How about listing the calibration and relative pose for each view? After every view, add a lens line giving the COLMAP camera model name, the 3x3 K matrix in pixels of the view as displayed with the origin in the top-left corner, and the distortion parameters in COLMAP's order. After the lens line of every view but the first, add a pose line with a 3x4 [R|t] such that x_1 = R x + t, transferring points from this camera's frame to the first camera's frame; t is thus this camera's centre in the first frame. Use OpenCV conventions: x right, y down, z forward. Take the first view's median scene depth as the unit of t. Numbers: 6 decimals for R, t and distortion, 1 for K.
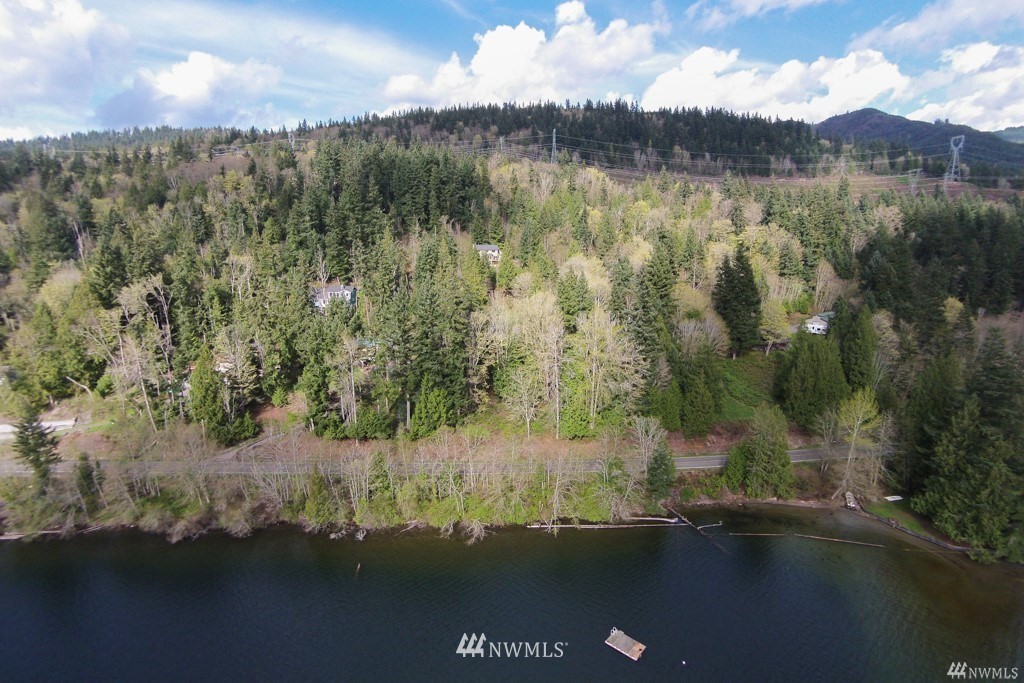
lens RADIAL K [[531.2, 0, 512.0], [0, 531.2, 341.5], [0, 0, 1]] dist [-0.041666, 0.000291]
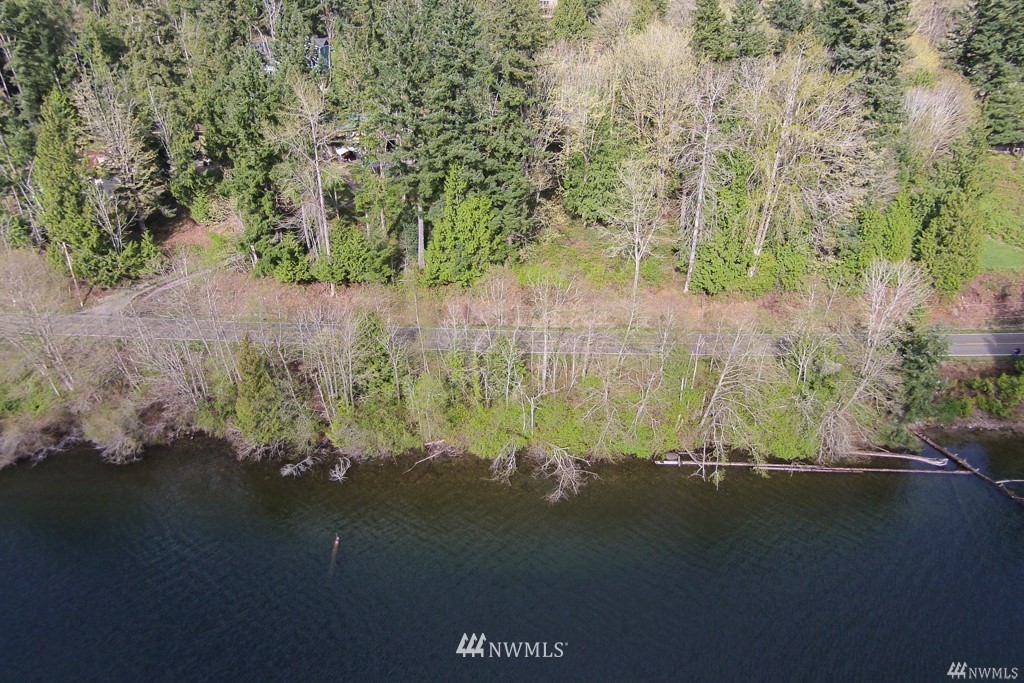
lens RADIAL K [[680.1, 0, 512.0], [0, 680.1, 341.5], [0, 0, 1]] dist [-0.017253, 0.002332]
pose [[0.998736, 0.033237, -0.037715, -0.071594], [-0.021708, 0.961833, 0.272776, 0.042461], [0.045342, -0.271613, 0.961338, 0.295187]]
